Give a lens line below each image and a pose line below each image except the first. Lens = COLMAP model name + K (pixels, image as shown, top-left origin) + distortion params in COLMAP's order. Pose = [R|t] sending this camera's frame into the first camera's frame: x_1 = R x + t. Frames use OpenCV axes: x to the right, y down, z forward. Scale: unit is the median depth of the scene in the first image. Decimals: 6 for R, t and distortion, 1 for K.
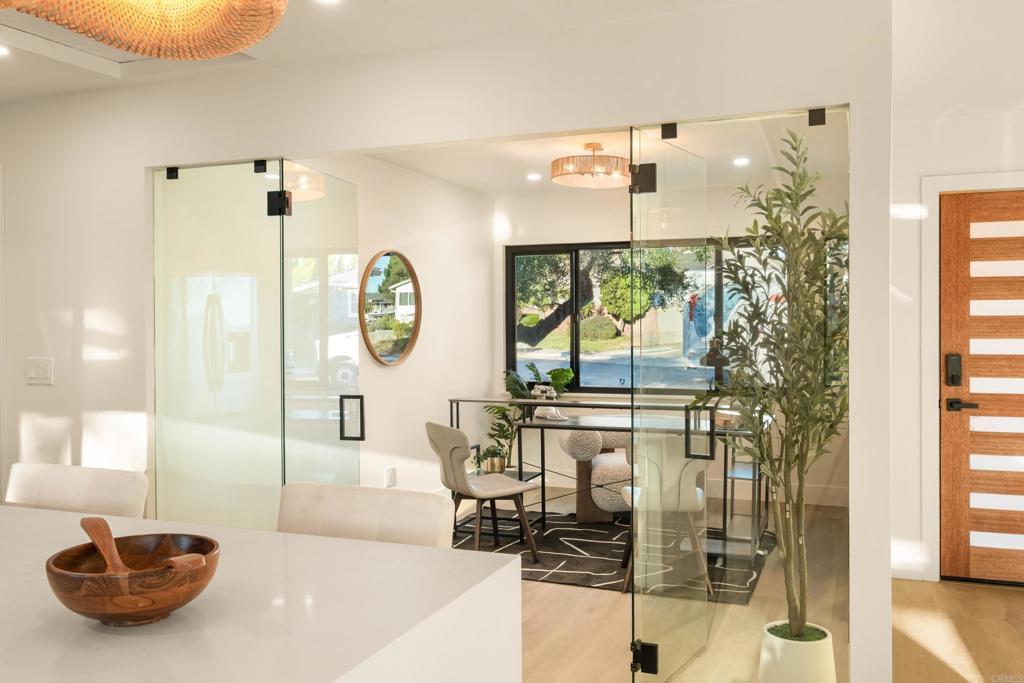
lens RADIAL K [[902.1, 0, 508.5], [0, 902.1, 333.2], [0, 0, 1]] dist [-0.006721, 0.007625]
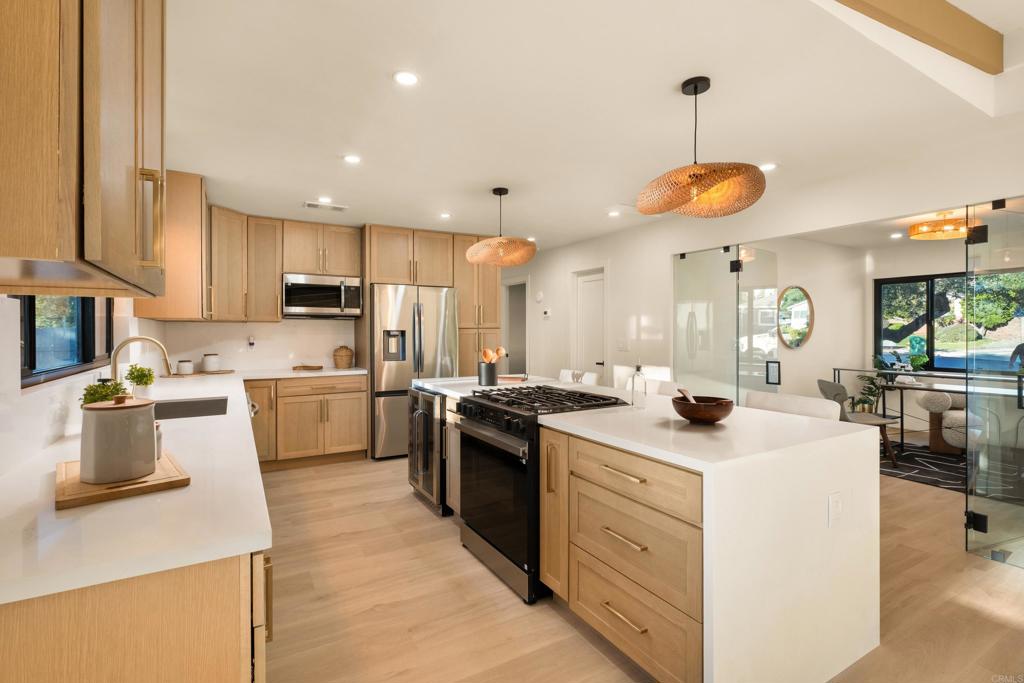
lens RADIAL K [[477.3, 0, 501.9], [0, 477.3, 332.6], [0, 0, 1]] dist [-0.002094, -0.000172]
pose [[0.785190, 0.005878, -0.619226, 0.002966], [-0.009102, 0.999956, -0.002050, 0.010964], [0.619187, 0.007246, 0.785210, -0.131544]]
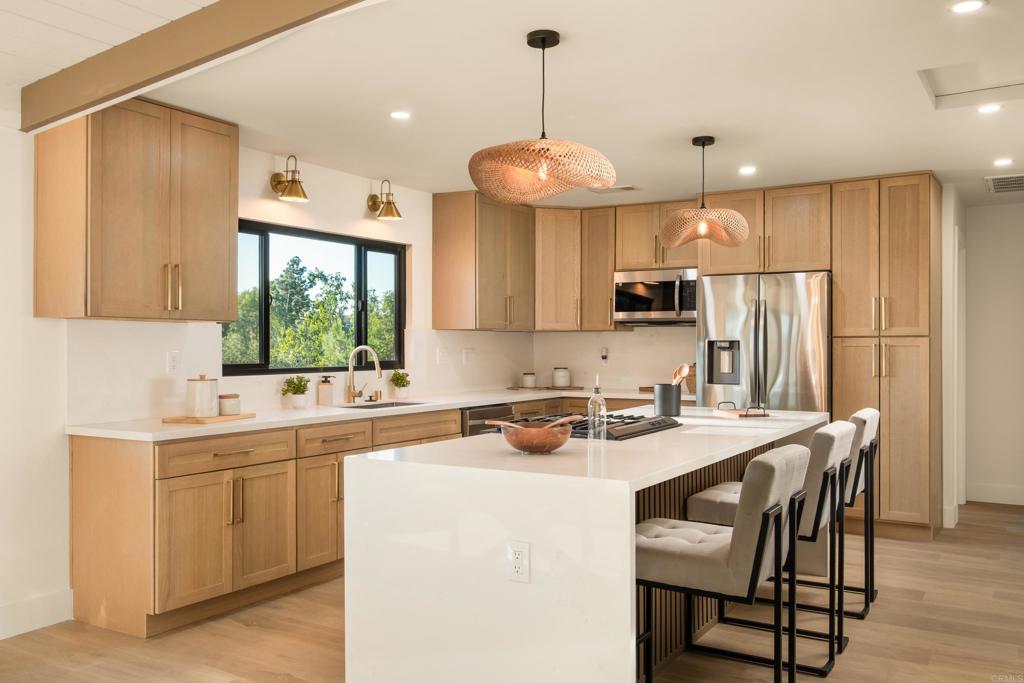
lens RADIAL K [[869.3, 0, 491.3], [0, 869.3, 344.1], [0, 0, 1]] dist [0.004987, 0.000148]
pose [[-0.163792, 0.006360, -0.986474, 0.434418], [-0.008278, 0.999935, 0.007821, 0.005363], [0.986460, 0.009447, -0.163729, 0.302070]]
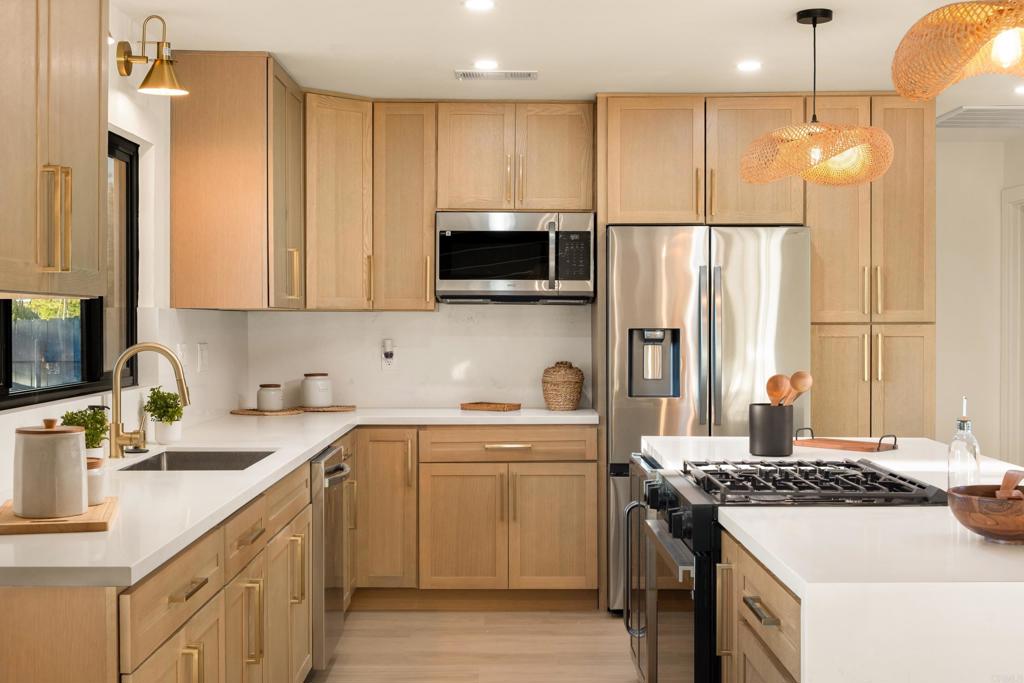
lens RADIAL K [[1362.6, 0, 482.2], [0, 1362.6, 334.6], [0, 0, 1]] dist [0.001301, 0.000000]
pose [[0.367483, 0.016102, -0.929891, 0.276571], [-0.011228, 0.999854, 0.012877, -0.000504], [0.929963, 0.005709, 0.367610, -0.106945]]
